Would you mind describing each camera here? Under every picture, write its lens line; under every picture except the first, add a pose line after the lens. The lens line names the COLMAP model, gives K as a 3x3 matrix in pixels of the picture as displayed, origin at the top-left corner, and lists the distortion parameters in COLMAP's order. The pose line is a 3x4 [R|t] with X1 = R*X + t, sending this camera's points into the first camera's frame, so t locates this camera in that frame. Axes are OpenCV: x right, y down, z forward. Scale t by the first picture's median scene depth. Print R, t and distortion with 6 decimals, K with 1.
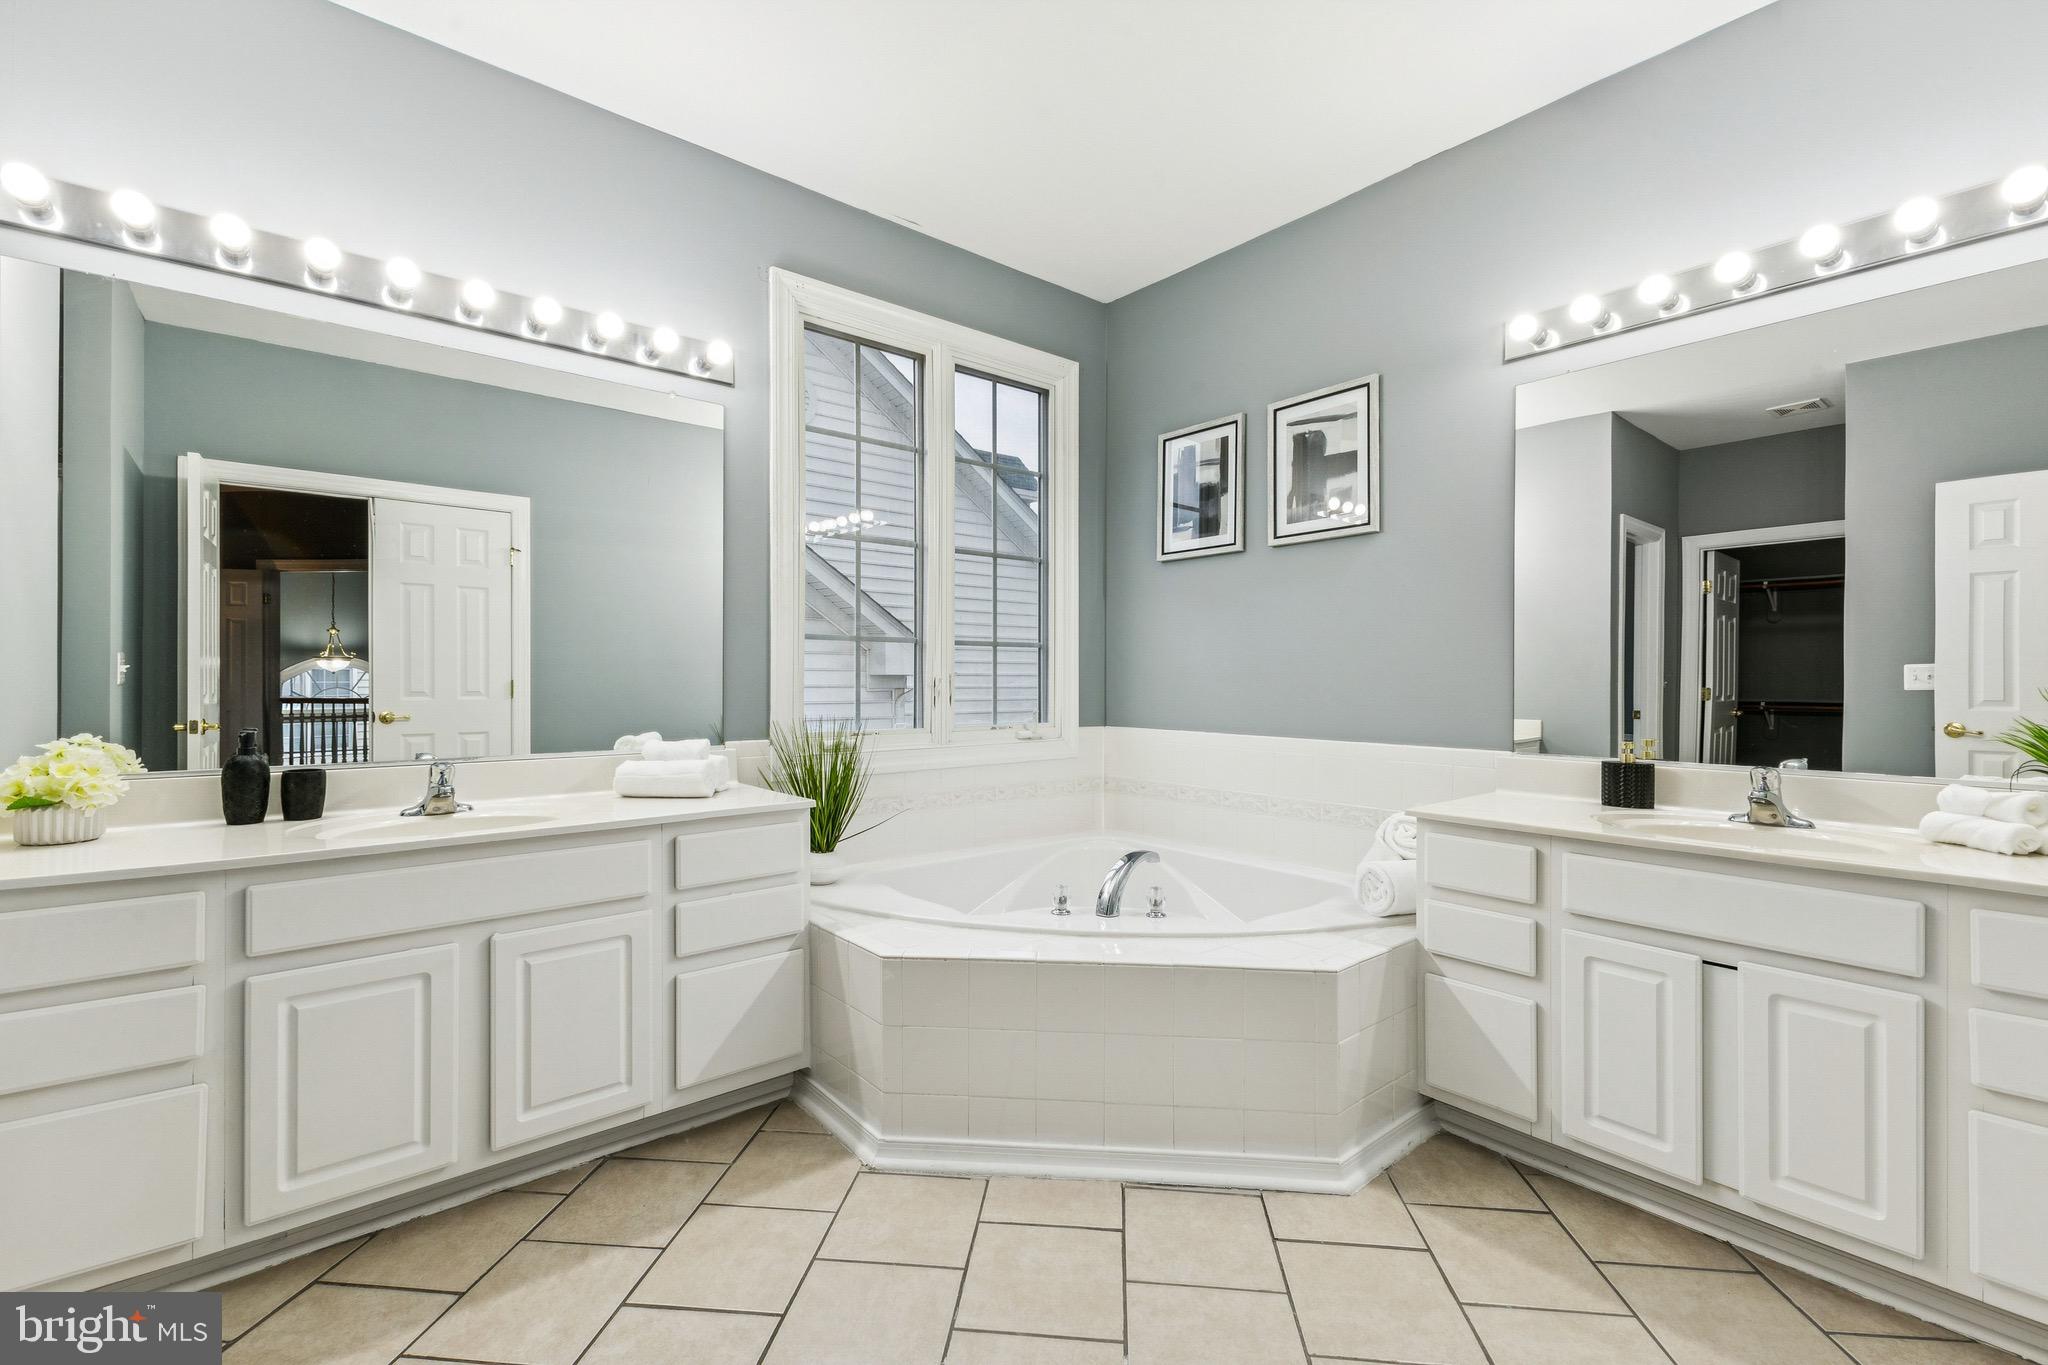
lens RADIAL K [[892.4, 0, 1125.3], [0, 892.4, 674.4], [0, 0, 1]] dist [0.013019, -0.004448]
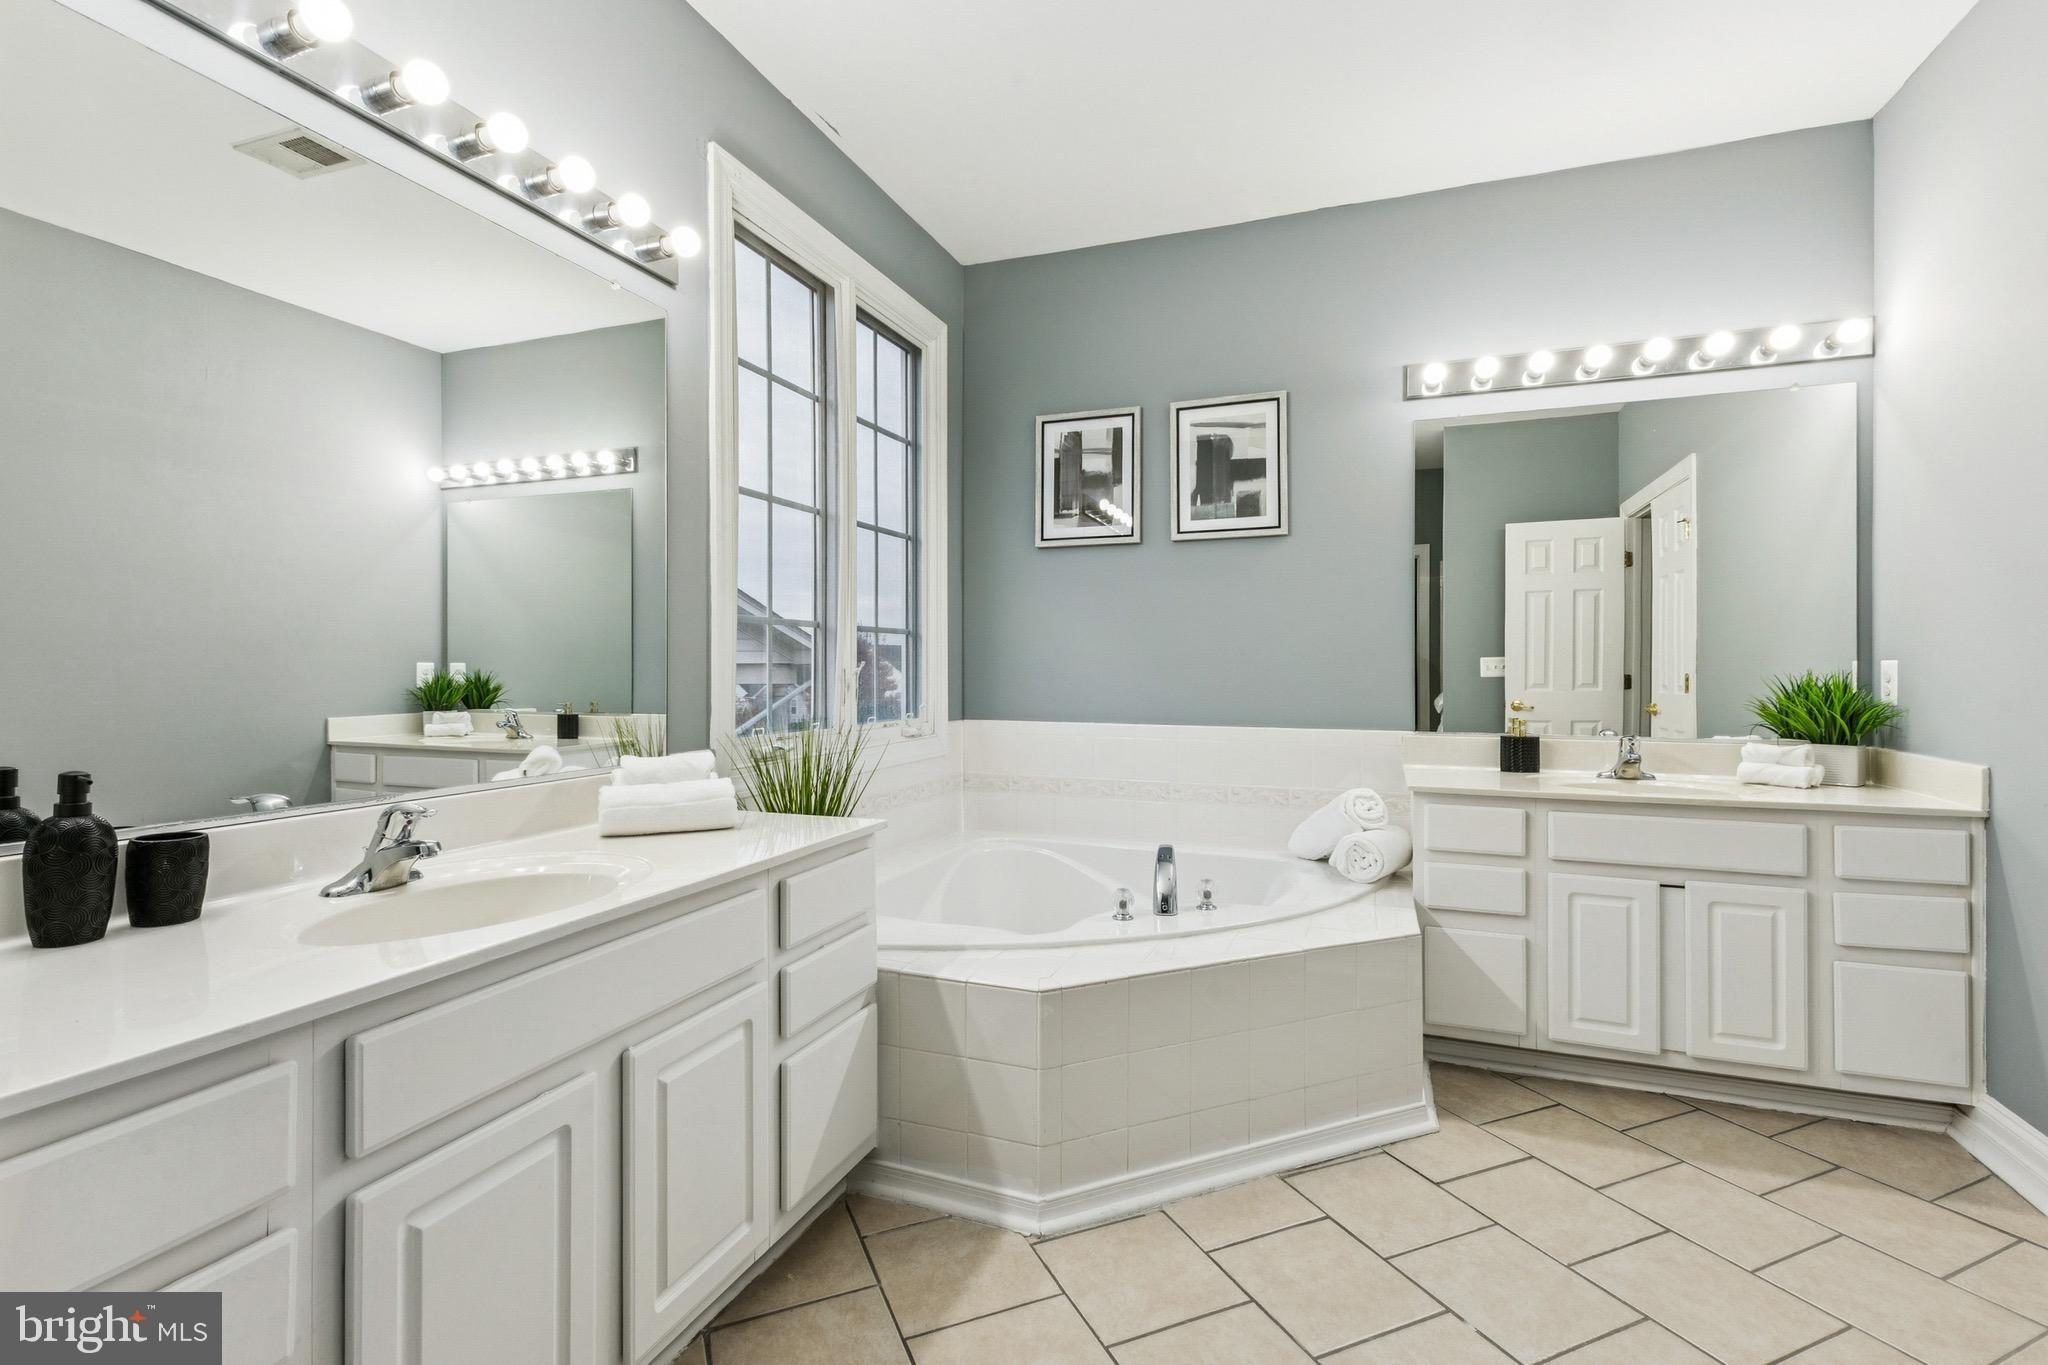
lens RADIAL K [[892.4, 0, 1112.8], [0, 892.4, 663.1], [0, 0, 1]] dist [0.013019, -0.004448]
pose [[0.880262, 0.001992, 0.474484, -0.607269], [-0.002619, 0.999996, 0.000661, -0.004076], [-0.474481, -0.001824, 0.880264, 0.195990]]
